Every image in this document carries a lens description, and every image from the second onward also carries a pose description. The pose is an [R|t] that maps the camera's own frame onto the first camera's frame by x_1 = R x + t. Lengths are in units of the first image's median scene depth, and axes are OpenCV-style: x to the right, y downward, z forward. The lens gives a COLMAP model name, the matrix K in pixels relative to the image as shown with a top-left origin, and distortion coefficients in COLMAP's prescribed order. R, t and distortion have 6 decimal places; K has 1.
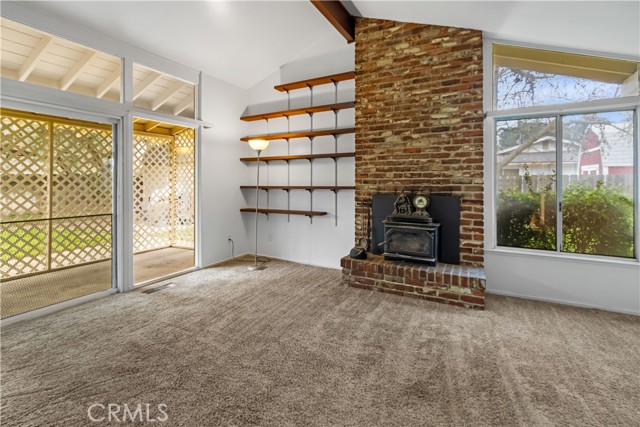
lens RADIAL K [[301.4, 0, 309.0], [0, 301.4, 181.8], [0, 0, 1]] dist [0.003853, -0.000235]
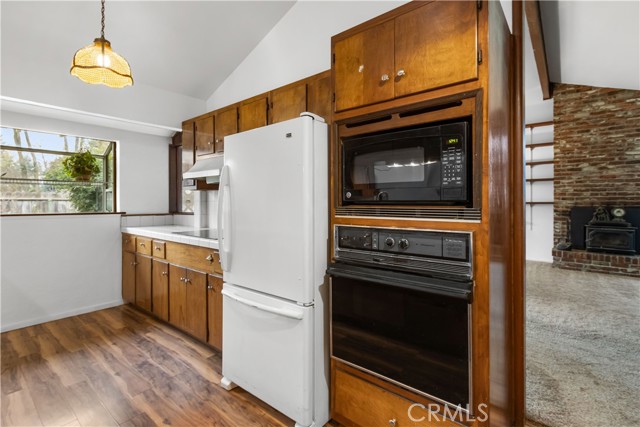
lens RADIAL K [[301.4, 0, 308.1], [0, 301.4, 201.4], [0, 0, 1]] dist [0.003853, -0.000235]
pose [[0.983136, 0.003410, -0.182846, -0.770763], [-0.003297, 0.999994, 0.000924, 0.016432], [0.182848, -0.000305, 0.983141, -0.653827]]
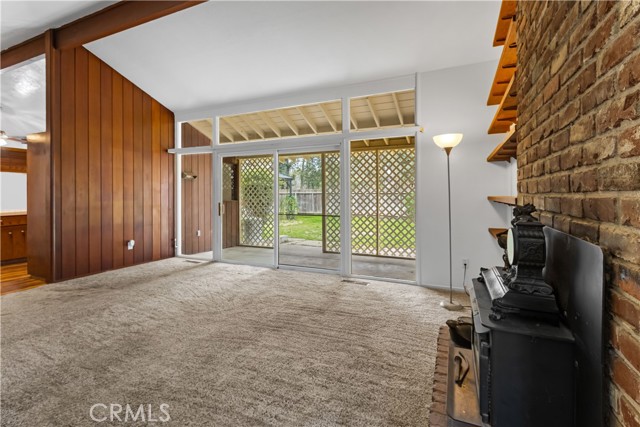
lens RADIAL K [[301.4, 0, 316.6], [0, 301.4, 198.9], [0, 0, 1]] dist [0.003853, -0.000235]
pose [[0.098930, 0.012774, -0.995012, 0.877657], [-0.005332, 0.999910, 0.012307, 0.023300], [0.995080, 0.004088, 0.098989, 0.995659]]
